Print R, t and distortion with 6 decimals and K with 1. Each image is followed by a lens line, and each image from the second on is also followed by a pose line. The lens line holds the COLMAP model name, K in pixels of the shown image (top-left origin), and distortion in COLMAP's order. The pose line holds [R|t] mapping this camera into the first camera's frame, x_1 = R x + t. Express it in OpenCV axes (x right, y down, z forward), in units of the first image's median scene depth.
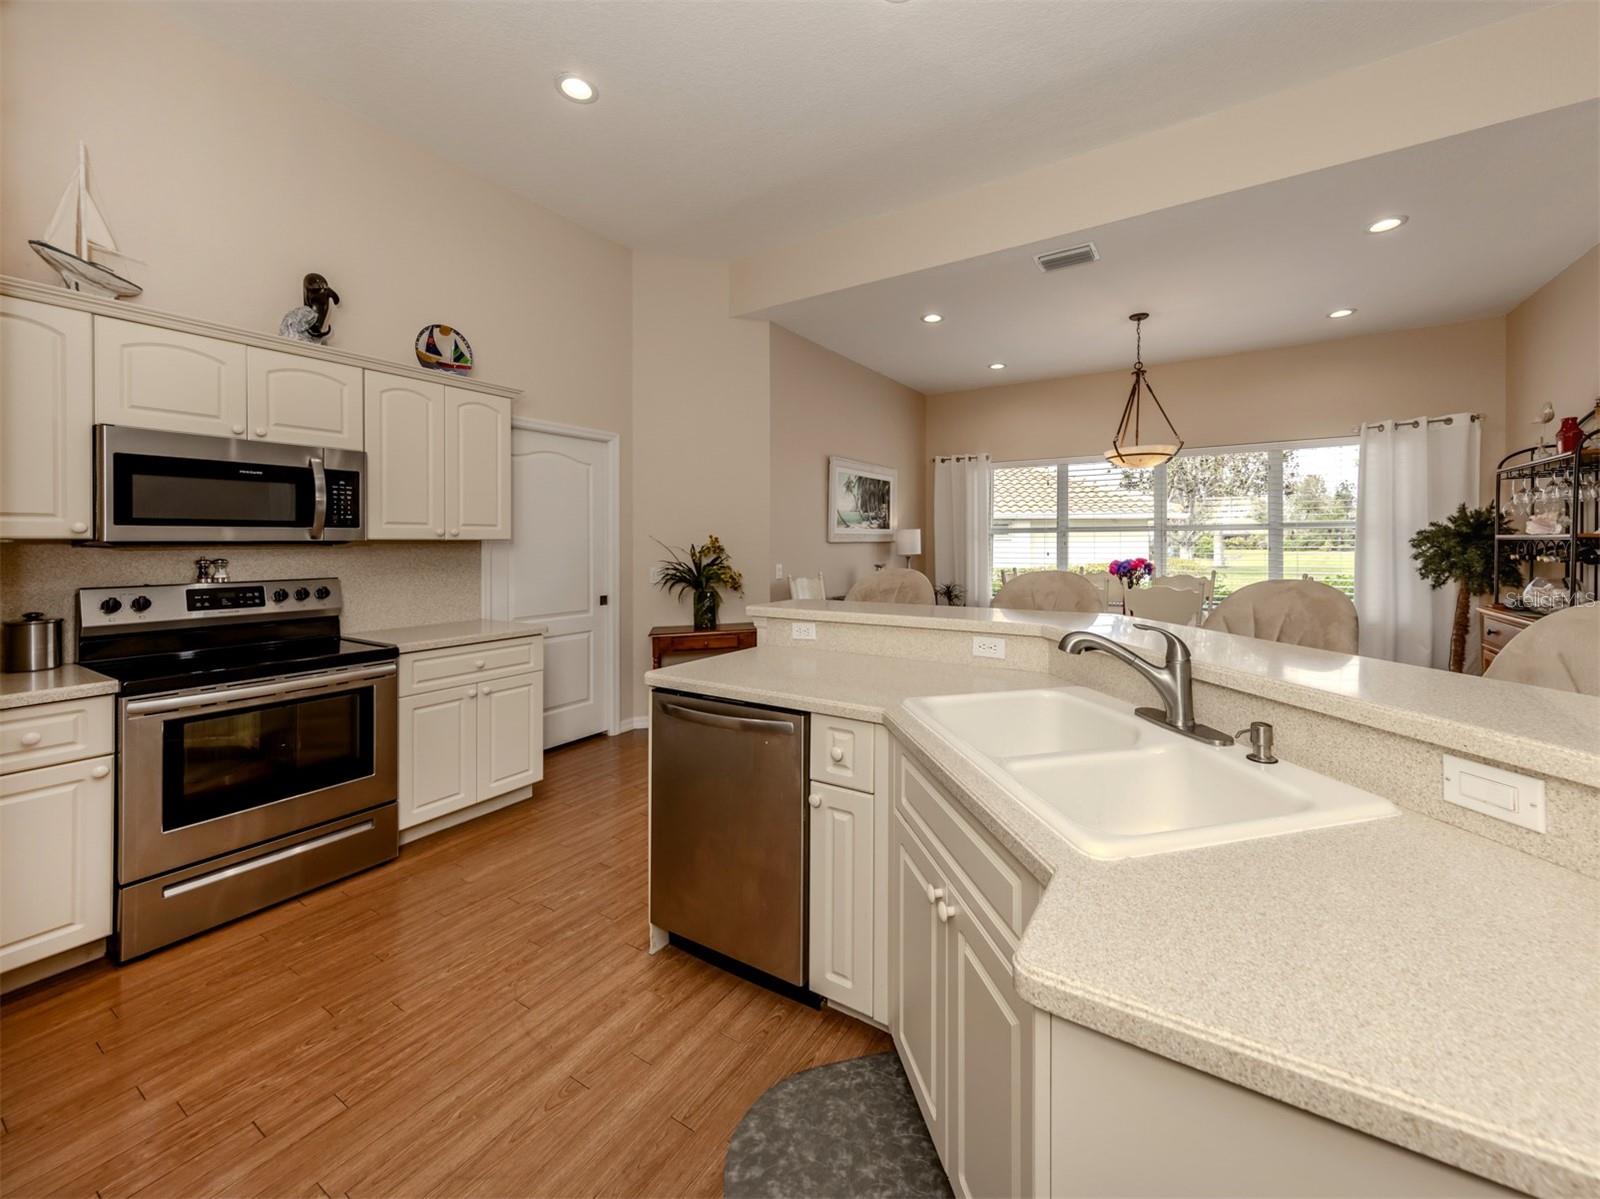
lens RADIAL K [[613.9, 0, 871.6], [0, 613.9, 553.8], [0, 0, 1]] dist [0.005453, -0.000602]
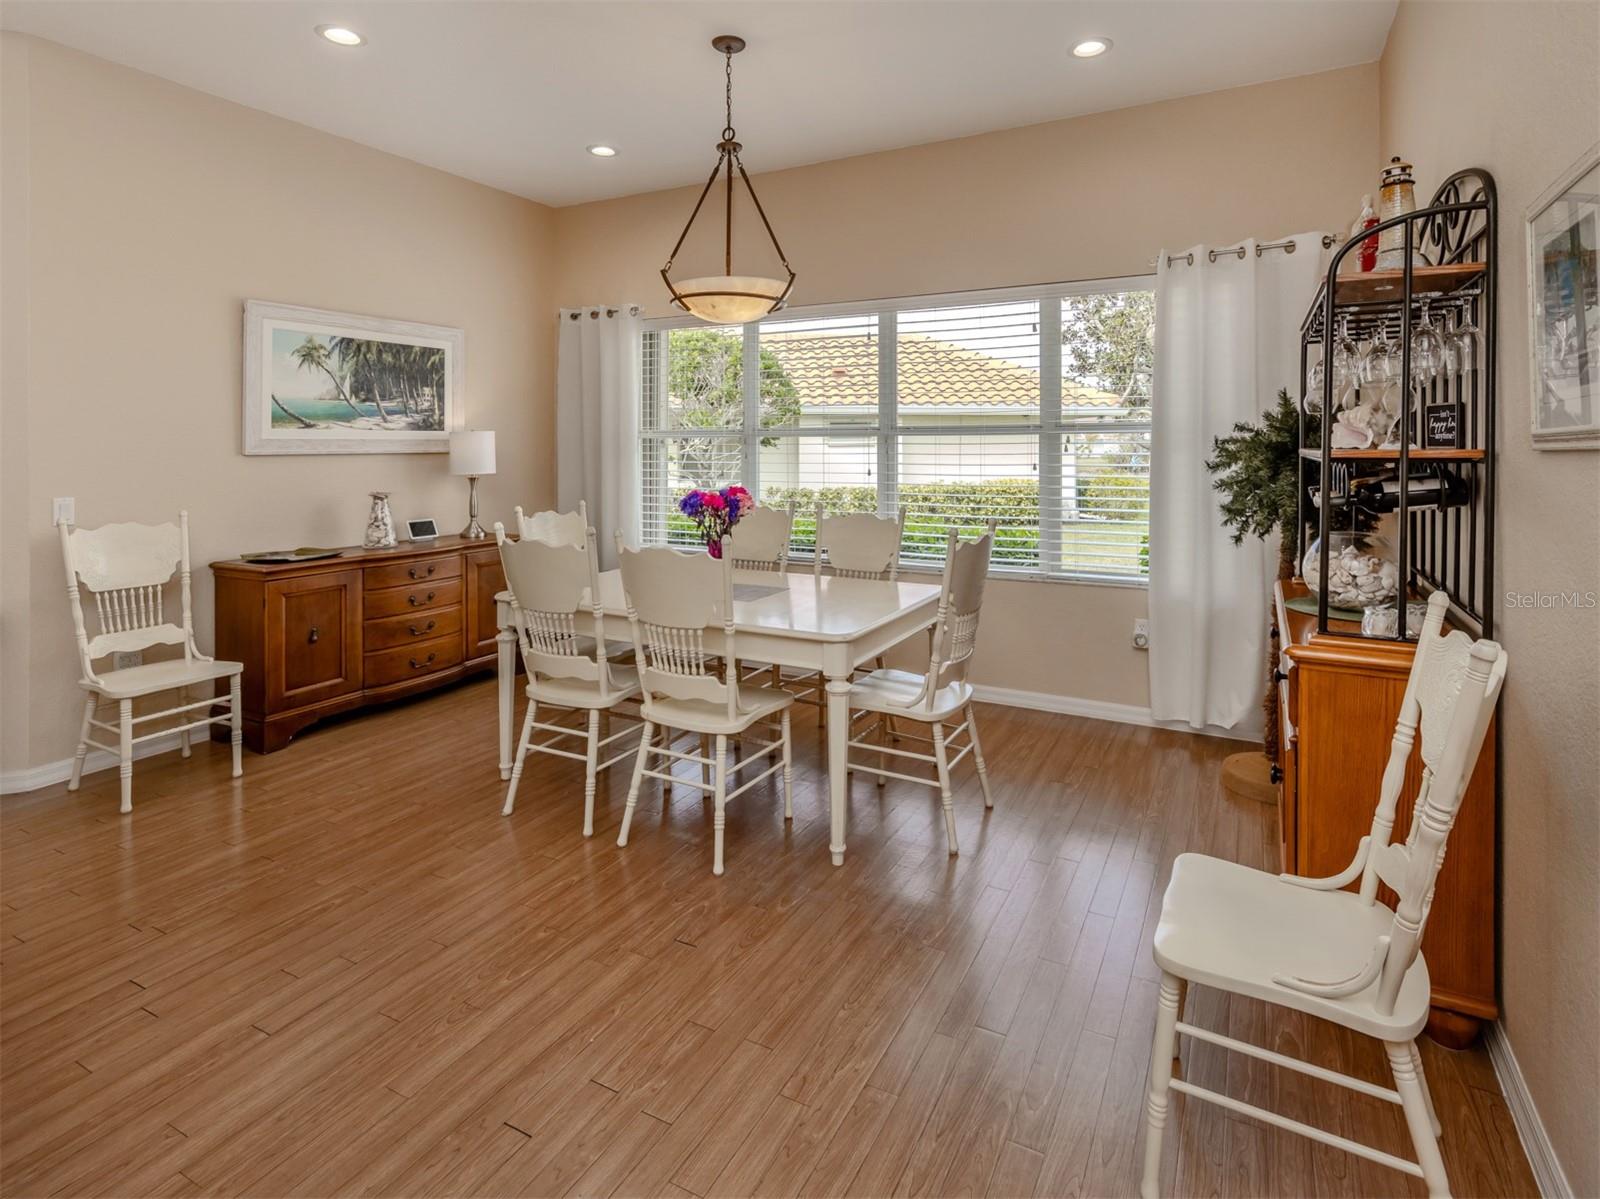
lens RADIAL K [[833.9, 0, 842.7], [0, 833.9, 462.4], [0, 0, 1]] dist [0.002802, 0.000235]
pose [[0.998731, 0.001346, 0.050337, 0.732750], [-0.001420, 0.999998, 0.001420, -0.023488], [-0.050335, -0.001489, 0.998731, 0.373910]]
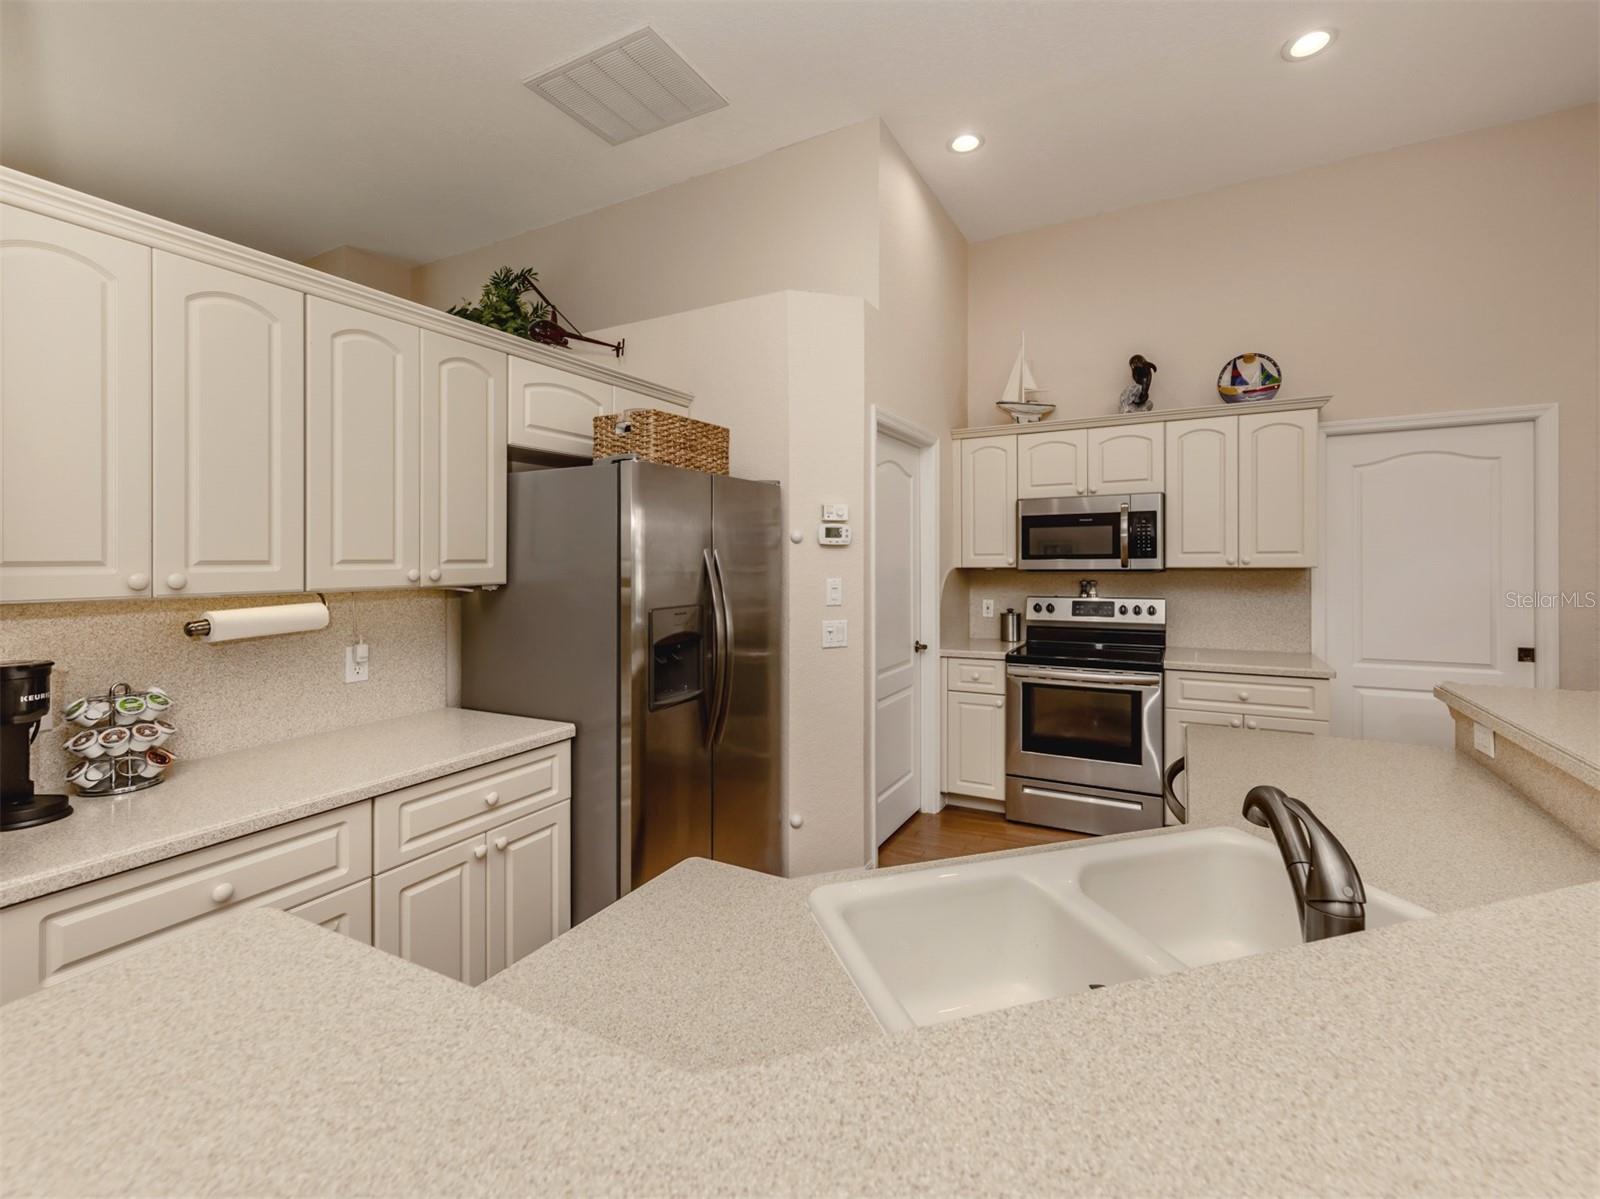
lens RADIAL K [[715.0, 0, 804.9], [0, 715.0, 558.1], [0, 0, 1]] dist [0.010764, -0.000227]
pose [[0.023770, 0.005264, -0.999704, 0.457752], [-0.008567, 0.999950, 0.005062, -0.037219], [0.999681, 0.008444, 0.023814, 0.250147]]
